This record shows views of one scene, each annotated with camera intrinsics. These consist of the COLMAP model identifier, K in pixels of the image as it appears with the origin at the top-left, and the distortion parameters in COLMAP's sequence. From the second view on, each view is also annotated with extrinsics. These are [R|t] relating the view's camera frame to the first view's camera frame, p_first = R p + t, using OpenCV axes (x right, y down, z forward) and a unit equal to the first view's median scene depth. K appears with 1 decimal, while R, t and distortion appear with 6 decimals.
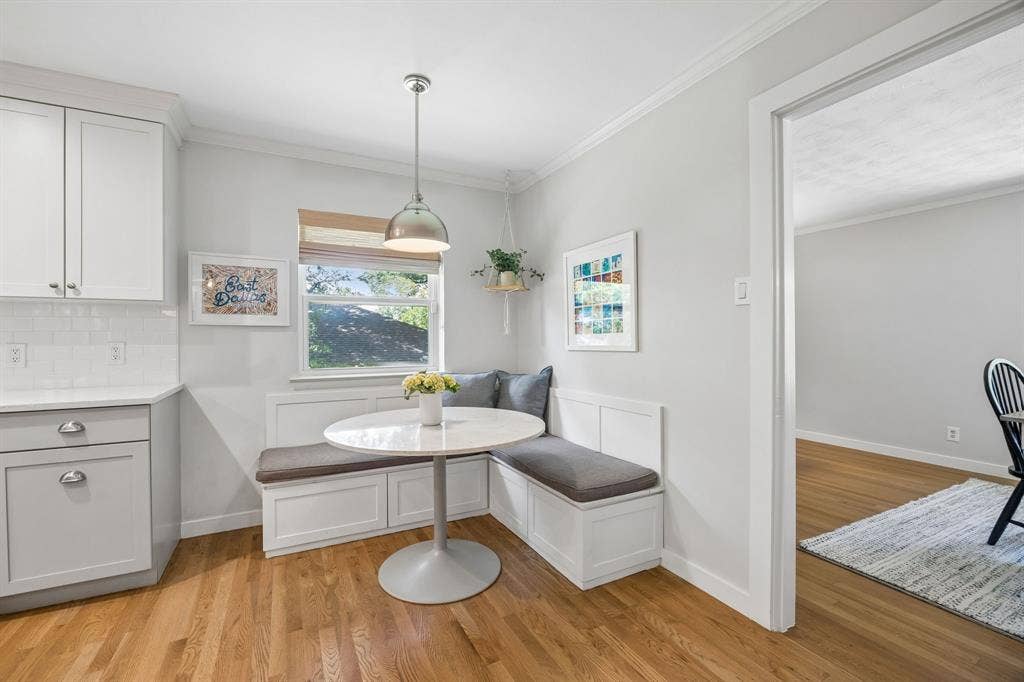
lens RADIAL K [[431.6, 0, 502.4], [0, 431.6, 340.2], [0, 0, 1]] dist [-0.011369, 0.000365]
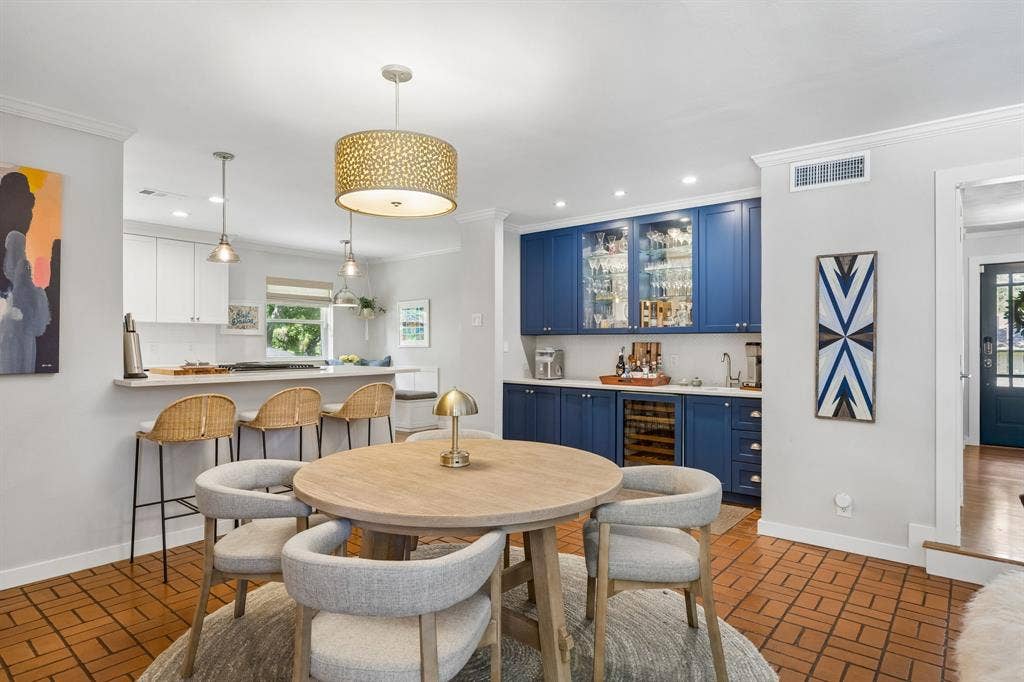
lens RADIAL K [[571.9, 0, 502.6], [0, 571.9, 338.9], [0, 0, 1]] dist [-0.007864, -0.001789]
pose [[0.917026, 0.007644, 0.398754, -0.617681], [-0.001551, 0.999877, -0.015601, 0.029162], [-0.398824, 0.013688, 0.916925, -2.200180]]
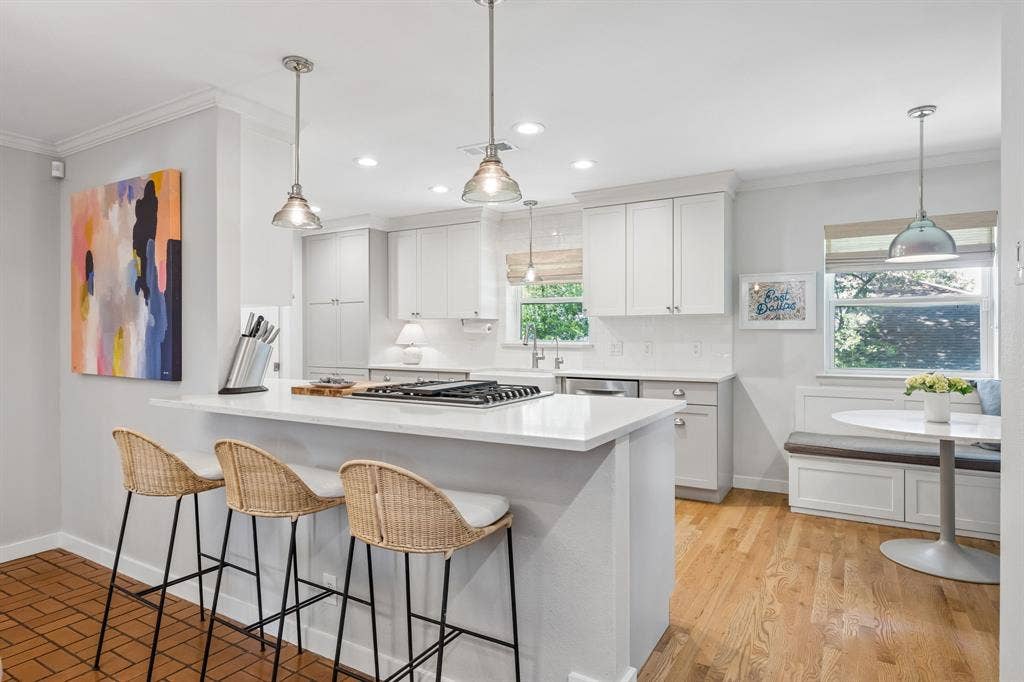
lens RADIAL K [[571.9, 0, 507.2], [0, 571.9, 337.6], [0, 0, 1]] dist [-0.007864, -0.001789]
pose [[0.533415, 0.007465, -0.845821, 0.415687], [-0.004293, 0.999972, 0.006117, -0.018252], [0.845843, 0.000368, 0.533432, -0.600022]]
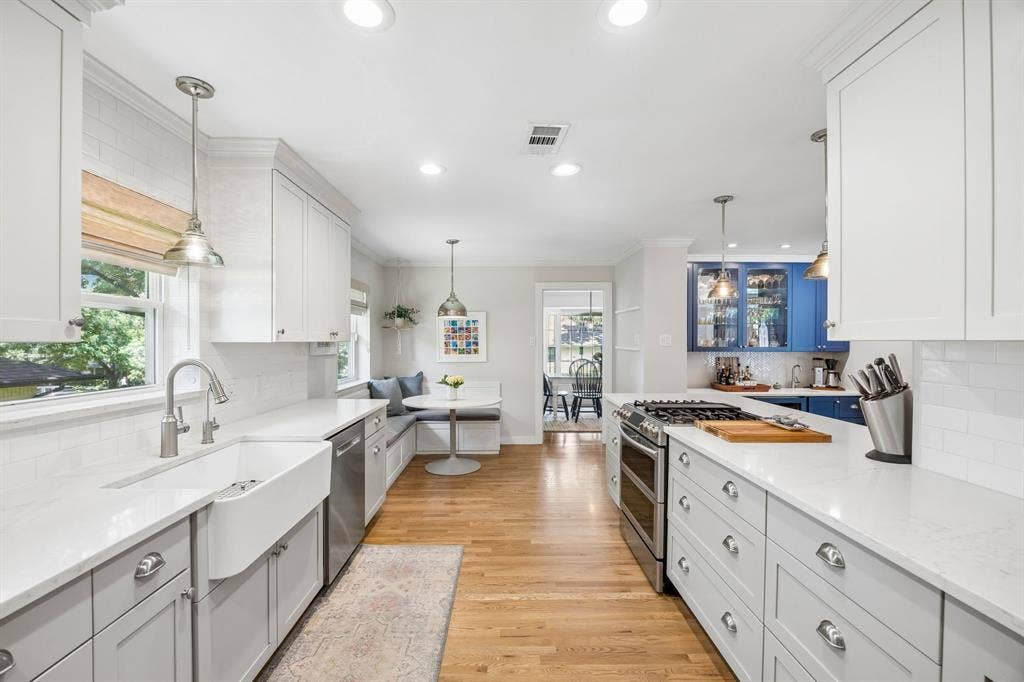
lens RADIAL K [[431.6, 0, 512.2], [0, 431.6, 341.6], [0, 0, 1]] dist [-0.011369, 0.000365]
pose [[0.432478, 0.003673, 0.901637, -1.767952], [0.004048, 0.999974, -0.006015, -0.070793], [-0.901635, 0.006251, 0.432452, -0.172769]]
